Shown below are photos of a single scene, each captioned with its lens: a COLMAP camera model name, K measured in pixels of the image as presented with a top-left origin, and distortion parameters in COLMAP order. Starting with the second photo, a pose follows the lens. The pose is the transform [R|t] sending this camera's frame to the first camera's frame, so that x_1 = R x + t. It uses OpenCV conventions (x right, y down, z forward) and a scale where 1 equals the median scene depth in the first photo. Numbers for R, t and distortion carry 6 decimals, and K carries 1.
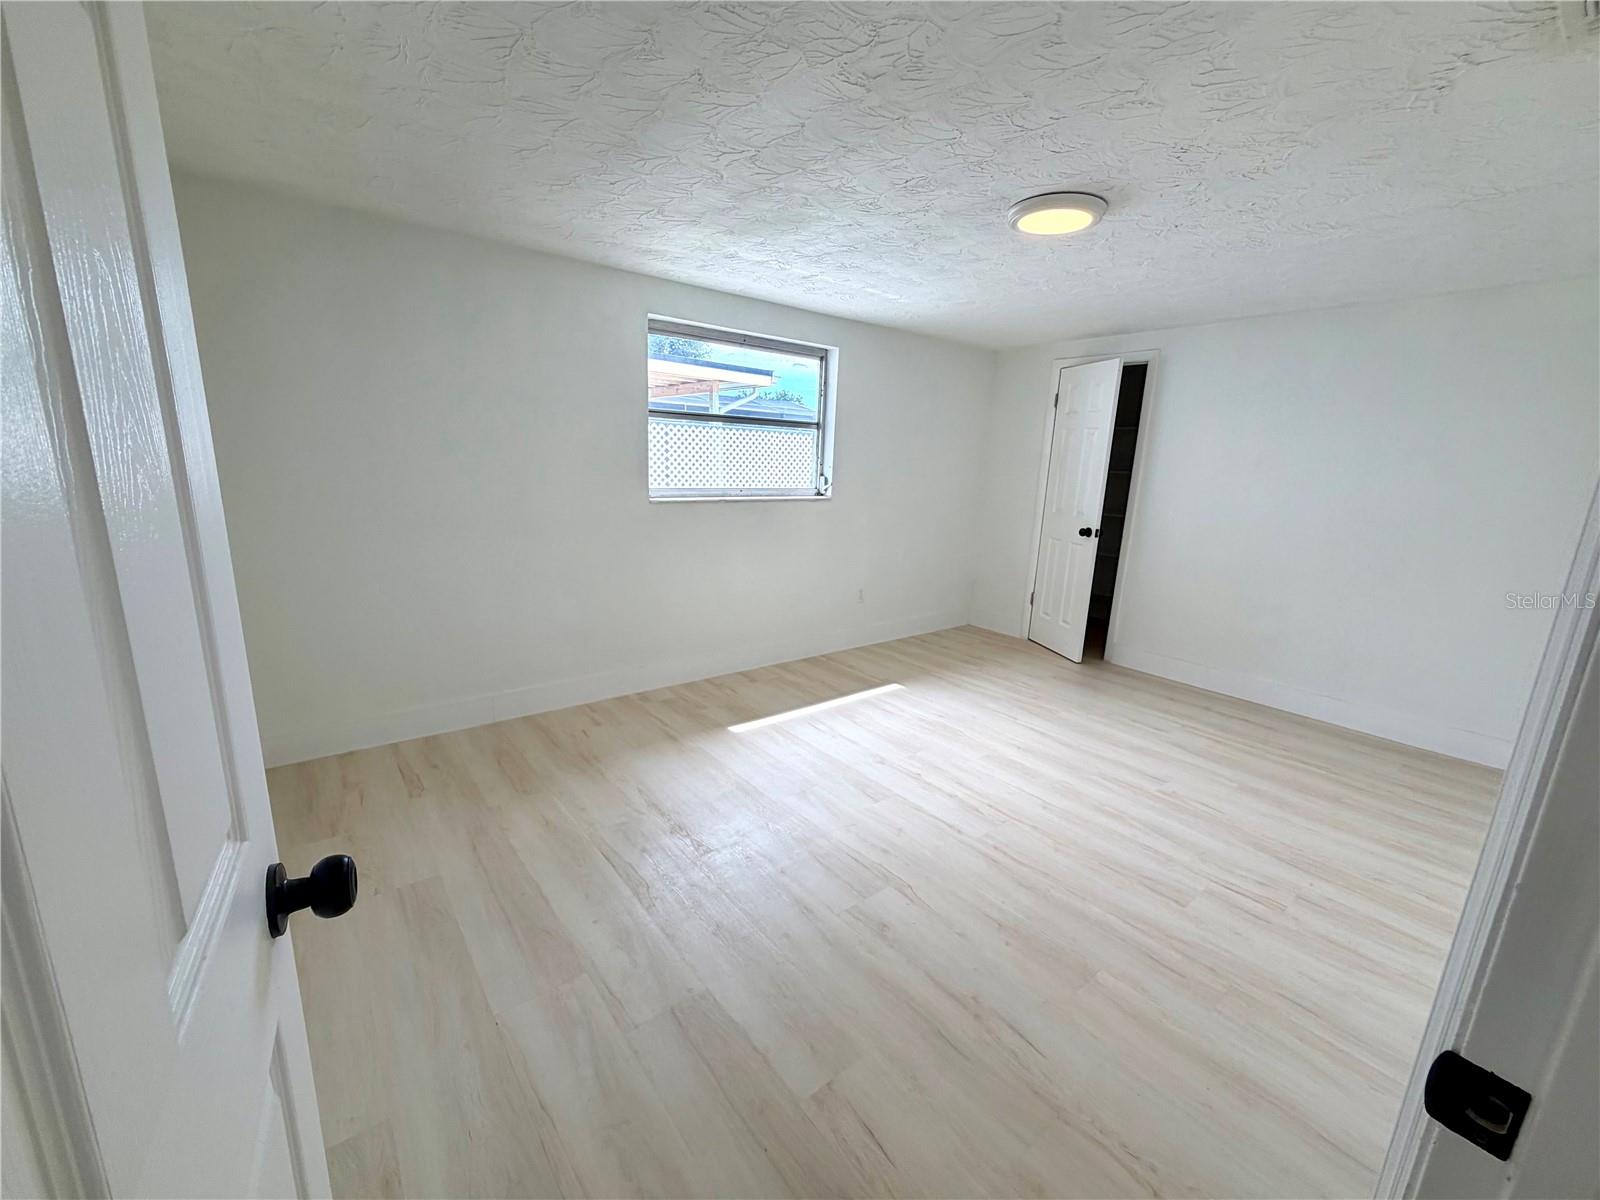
lens RADIAL K [[638.3, 0, 794.8], [0, 638.3, 600.5], [0, 0, 1]] dist [-0.000736, 0.000283]
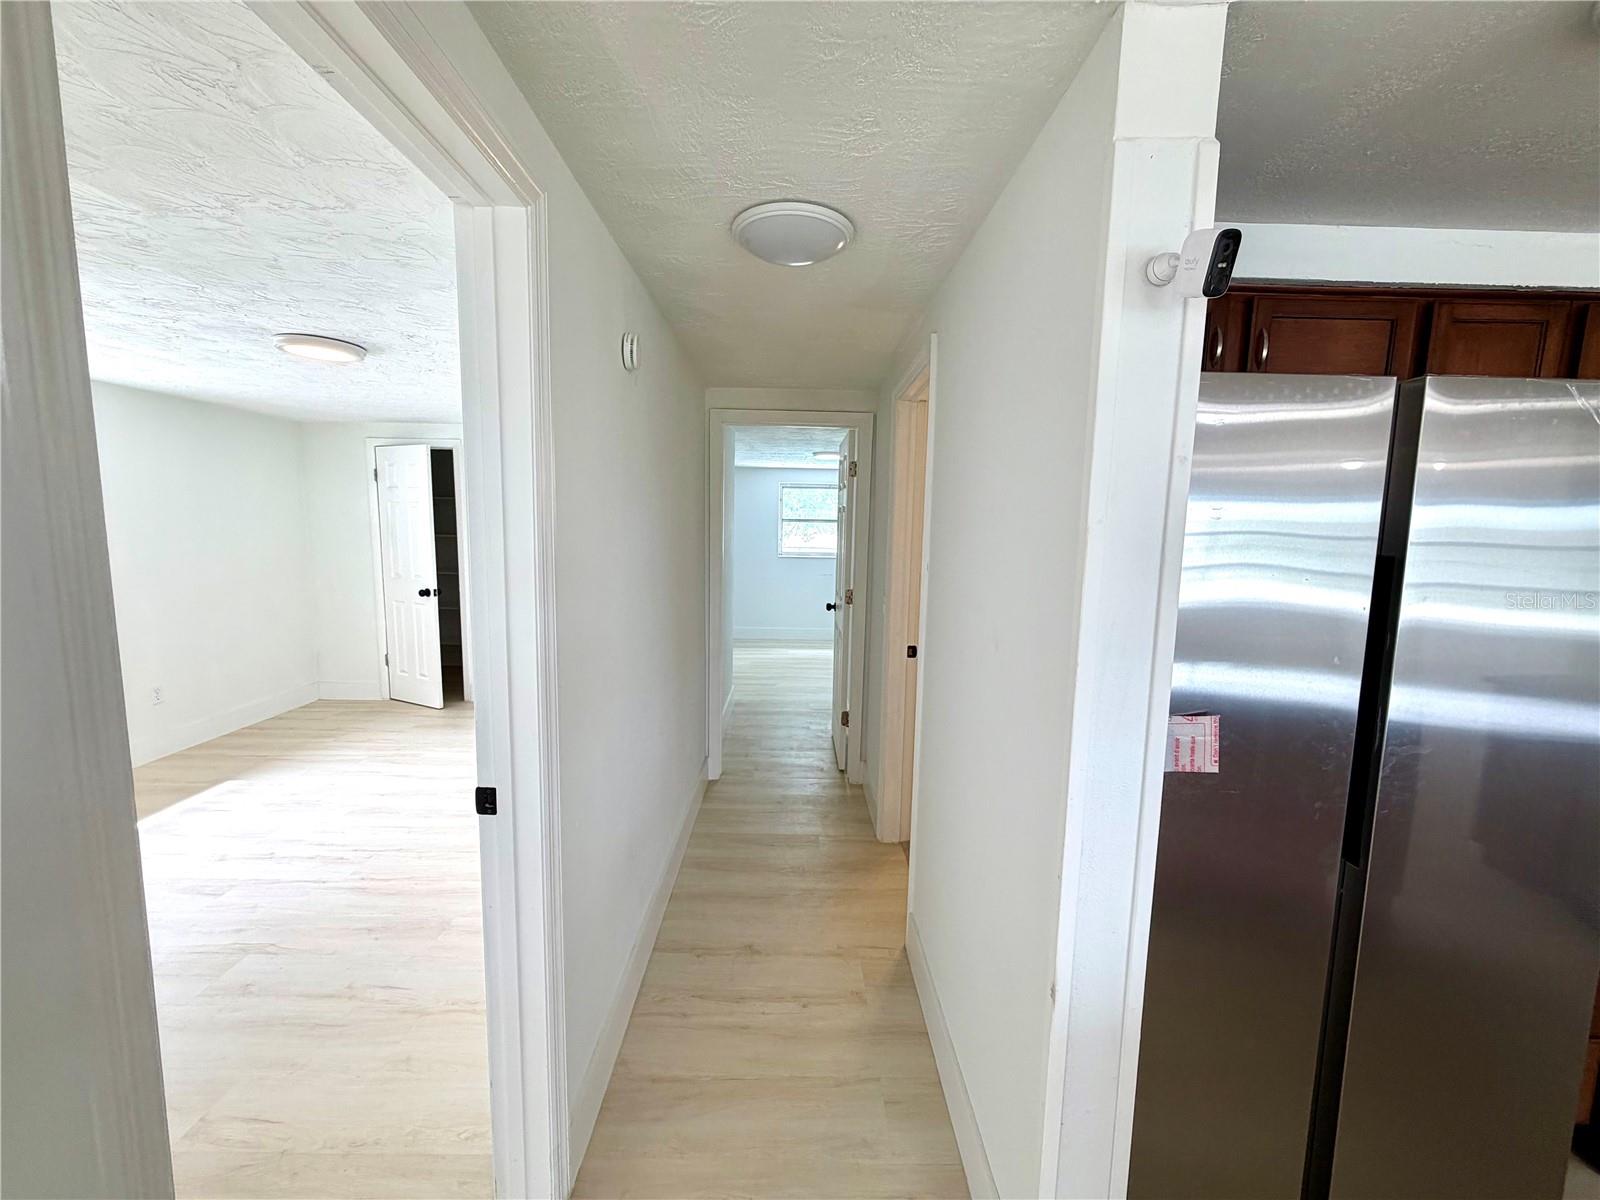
lens RADIAL K [[638.3, 0, 794.2], [0, 638.3, 599.4], [0, 0, 1]] dist [-0.000736, 0.000283]
pose [[0.614468, -0.119922, 0.779775, -0.023380], [0.179771, 0.983661, 0.009617, 0.010828], [-0.768187, 0.134272, 0.625987, -0.205585]]
